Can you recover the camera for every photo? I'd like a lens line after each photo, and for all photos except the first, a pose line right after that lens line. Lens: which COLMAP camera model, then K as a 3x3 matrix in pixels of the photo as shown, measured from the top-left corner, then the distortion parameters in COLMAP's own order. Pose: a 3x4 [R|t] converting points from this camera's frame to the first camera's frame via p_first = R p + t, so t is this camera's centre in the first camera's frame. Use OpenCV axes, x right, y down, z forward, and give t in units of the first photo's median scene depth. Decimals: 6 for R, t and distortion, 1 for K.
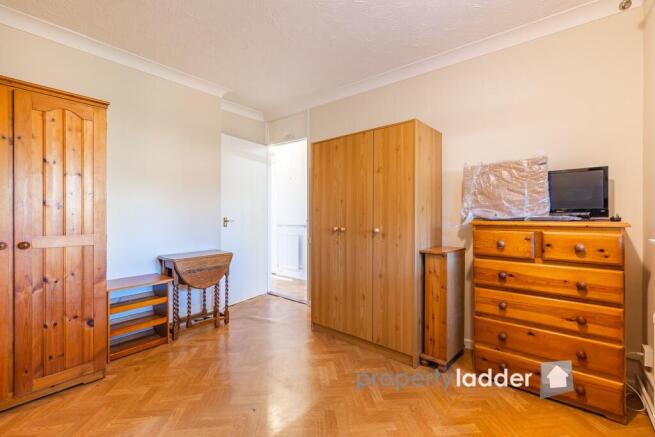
lens RADIAL K [[294.9, 0, 328.7], [0, 294.9, 215.8], [0, 0, 1]] dist [0.006369, -0.002319]
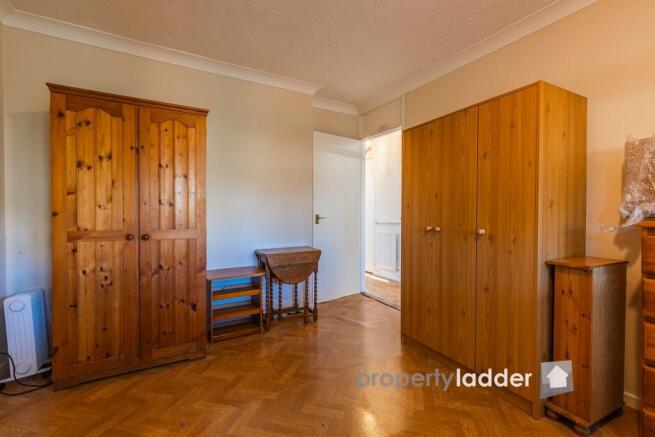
lens RADIAL K [[294.9, 0, 325.7], [0, 294.9, 215.8], [0, 0, 1]] dist [0.006369, -0.002319]
pose [[0.932513, 0.006006, -0.361088, 0.061750], [-0.002841, 0.999953, 0.009295, 0.000516], [0.361126, -0.007641, 0.932486, 0.116584]]
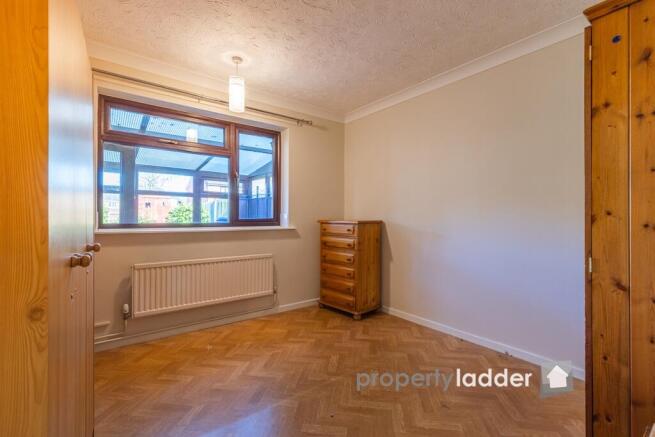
lens RADIAL K [[294.9, 0, 329.9], [0, 294.9, 217.5], [0, 0, 1]] dist [0.006369, -0.002319]
pose [[-0.975558, -0.001509, 0.219739, -0.374823], [0.000475, 0.999960, 0.008975, -0.010009], [-0.219744, 0.008860, -0.975517, 1.483252]]
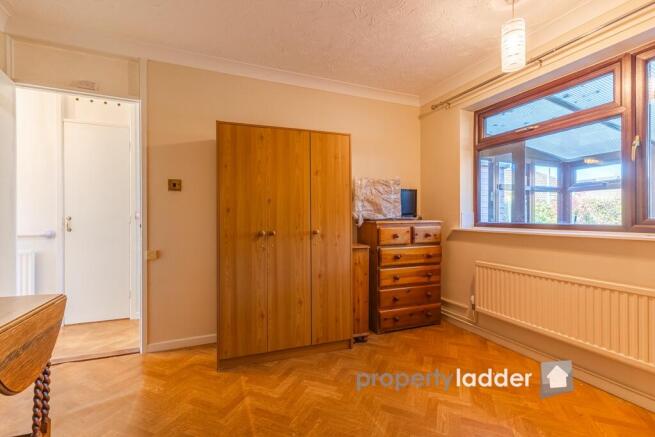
lens RADIAL K [[294.9, 0, 324.5], [0, 294.9, 214.8], [0, 0, 1]] dist [0.006369, -0.002319]
pose [[0.471793, 0.005287, 0.881694, -0.753692], [0.004553, 0.999954, -0.008432, -0.000282], [-0.881698, 0.007993, 0.471747, 0.520546]]
